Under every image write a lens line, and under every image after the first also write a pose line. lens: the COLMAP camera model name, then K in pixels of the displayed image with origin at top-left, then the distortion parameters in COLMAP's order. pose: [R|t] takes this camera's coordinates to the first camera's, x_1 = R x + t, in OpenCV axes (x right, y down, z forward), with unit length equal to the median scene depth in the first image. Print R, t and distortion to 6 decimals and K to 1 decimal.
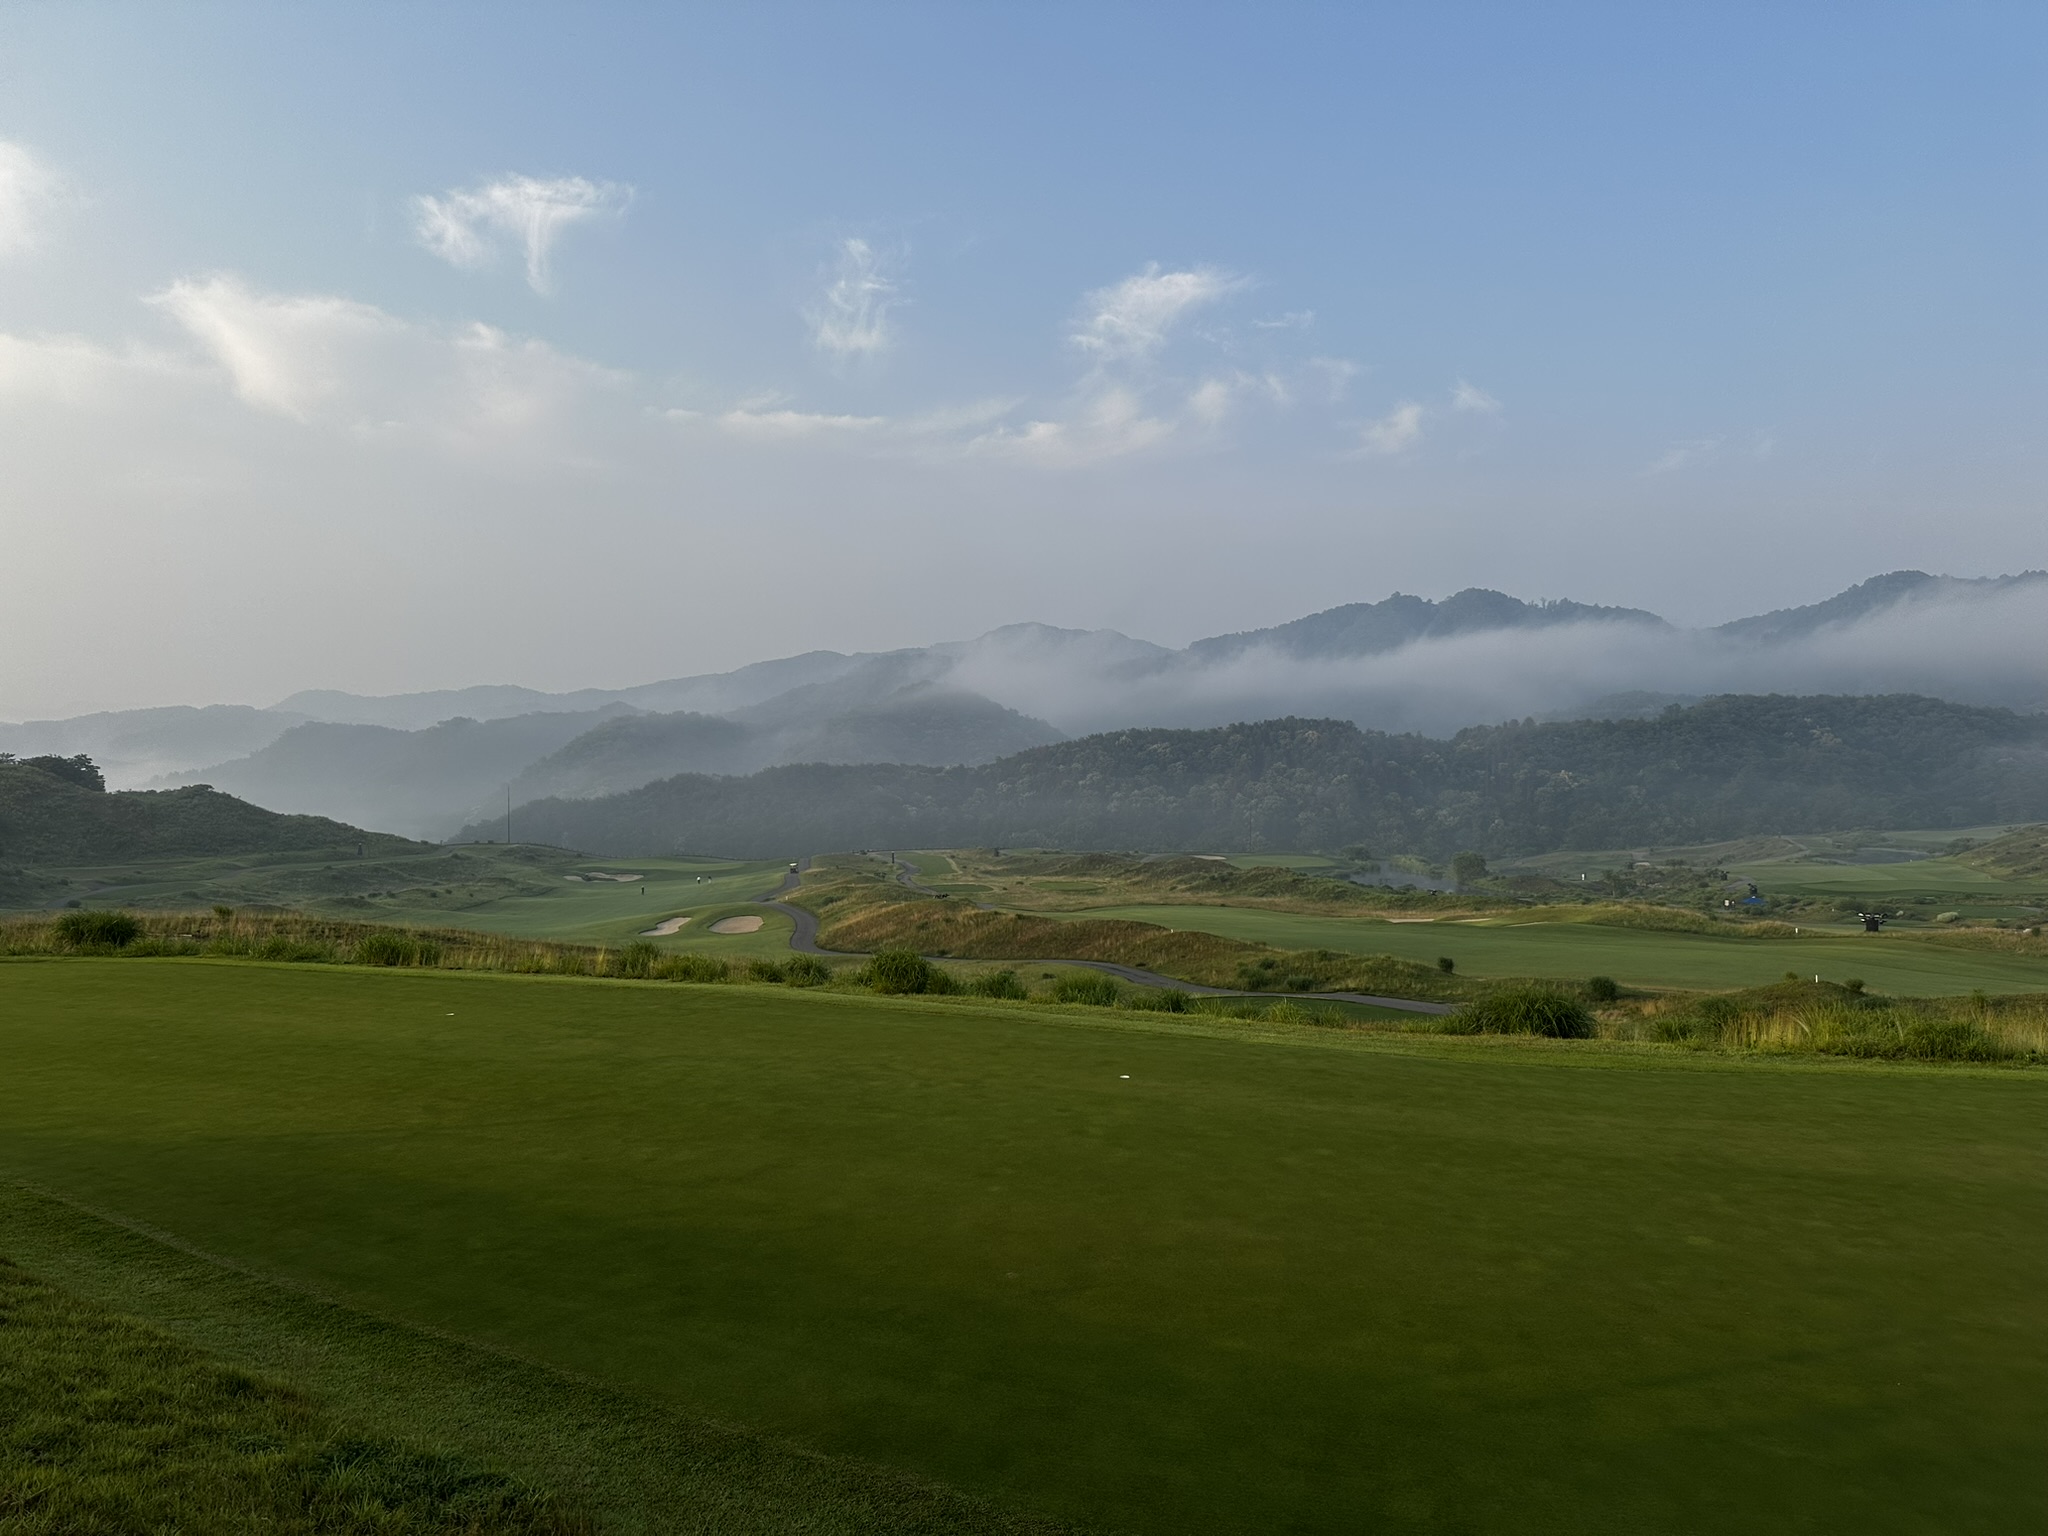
lens RADIAL K [[1425.1, 0, 968.2], [0, 1425.1, 766.5], [0, 0, 1]] dist [0.124282, -0.152173]
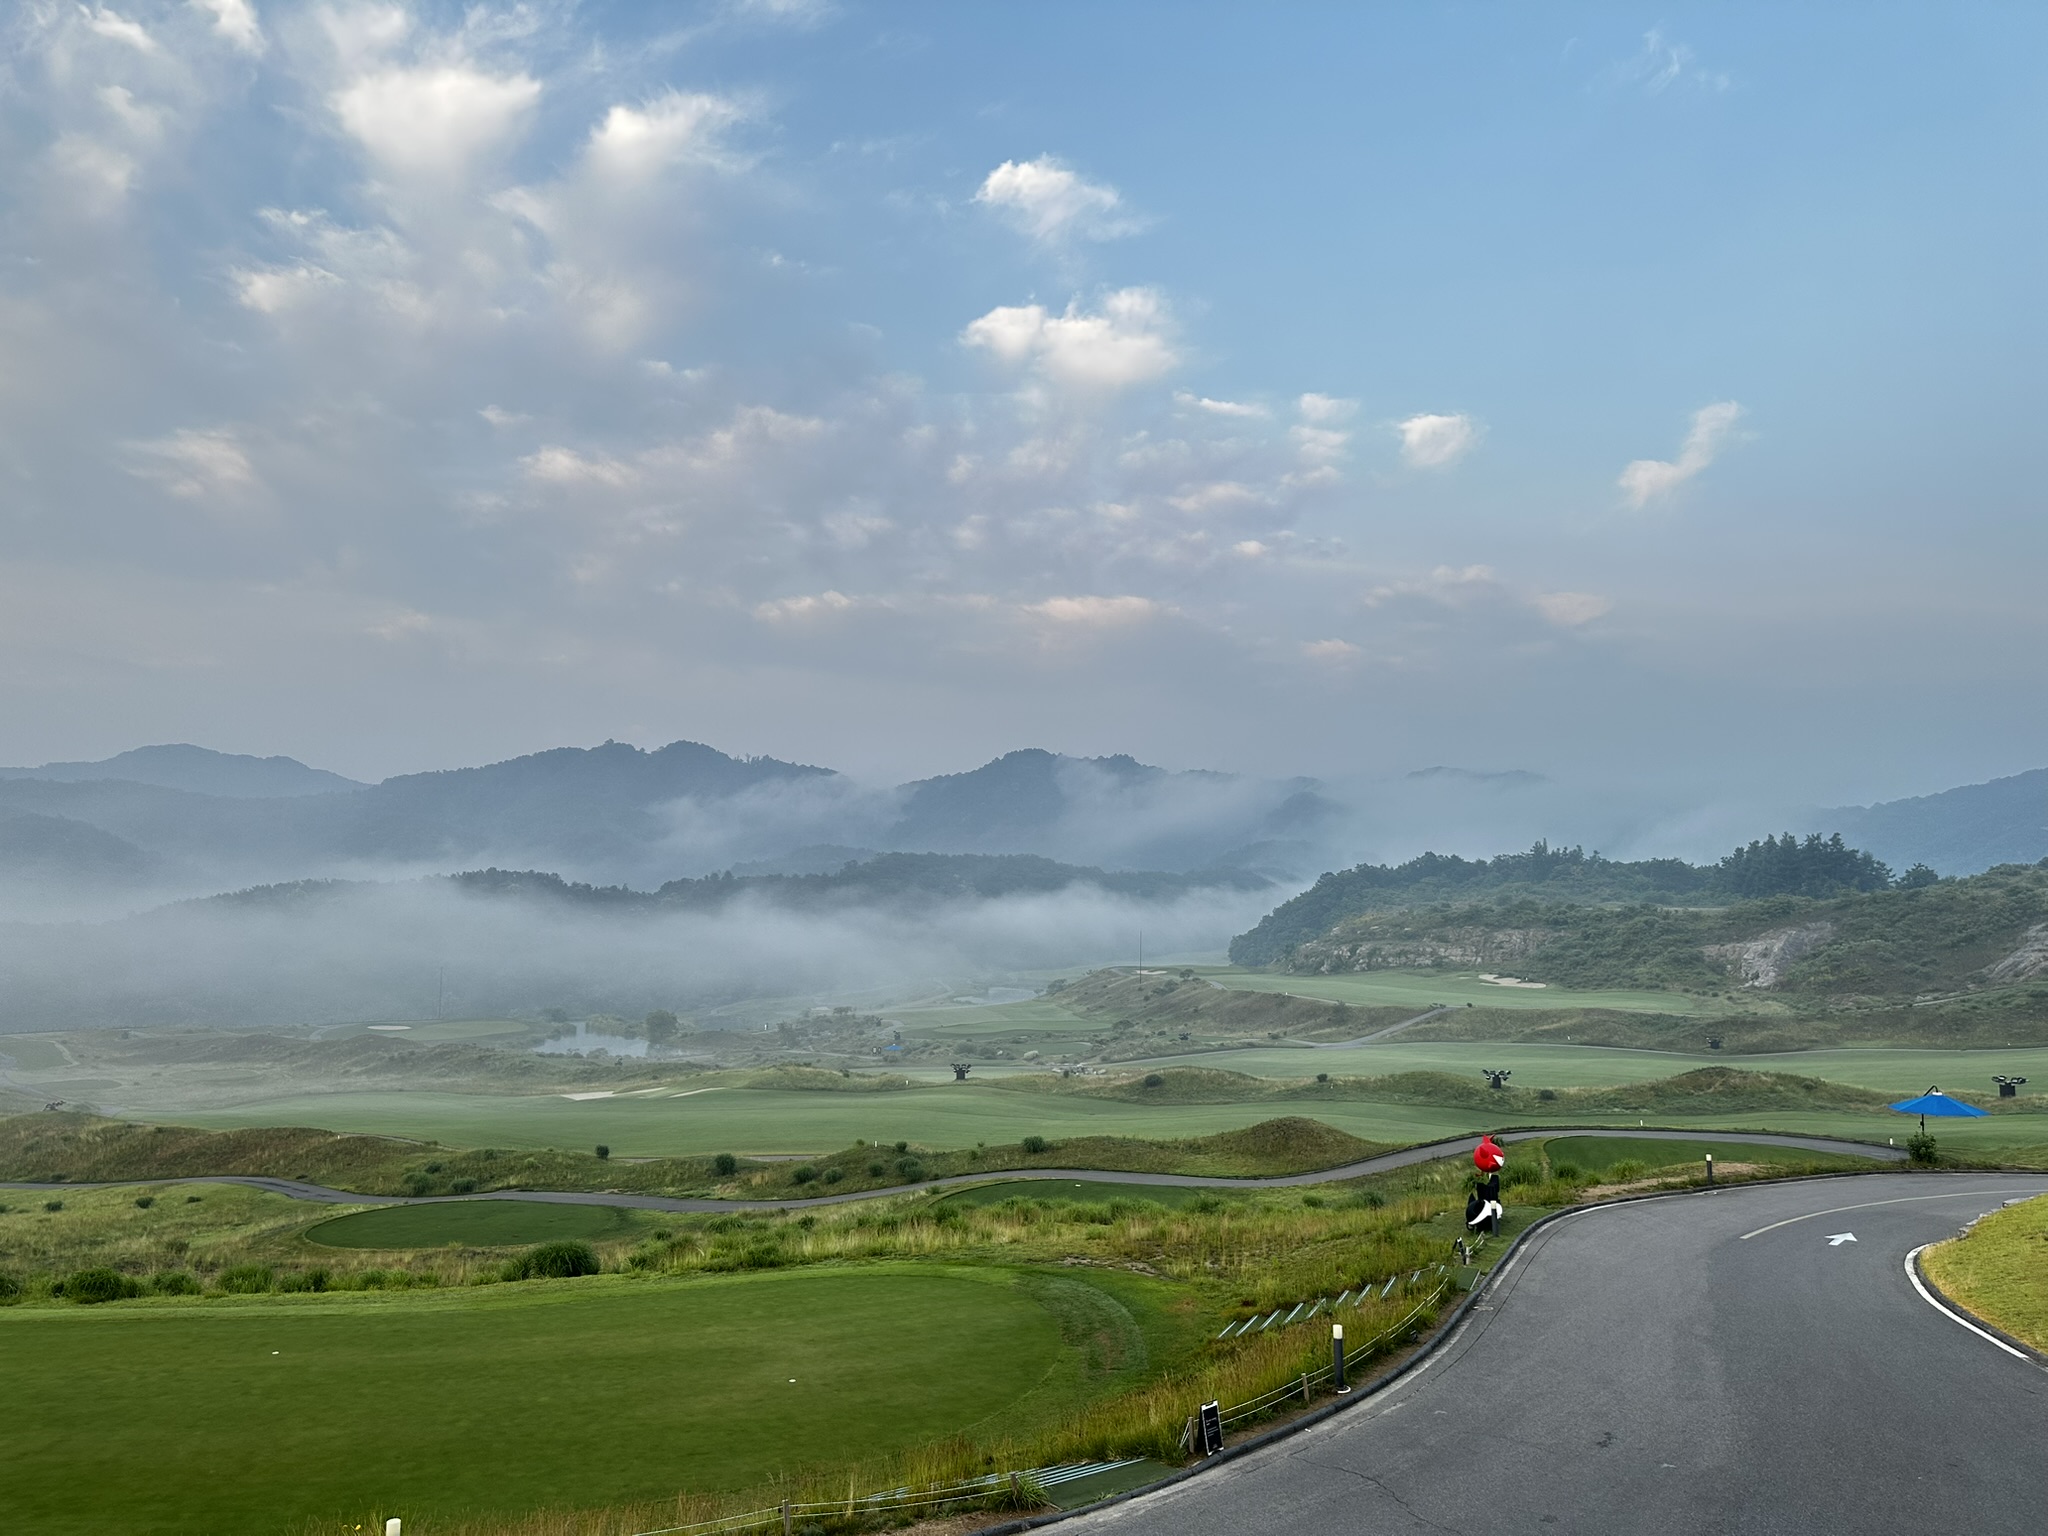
lens RADIAL K [[1448.6, 0, 1057.1], [0, 1448.6, 769.1], [0, 0, 1]] dist [0.006801, -0.025743]
pose [[0.830921, 0.059235, 0.553228, -0.016058], [-0.004265, 0.994966, -0.100126, -0.044453], [-0.556374, 0.080837, 0.826990, -0.144507]]
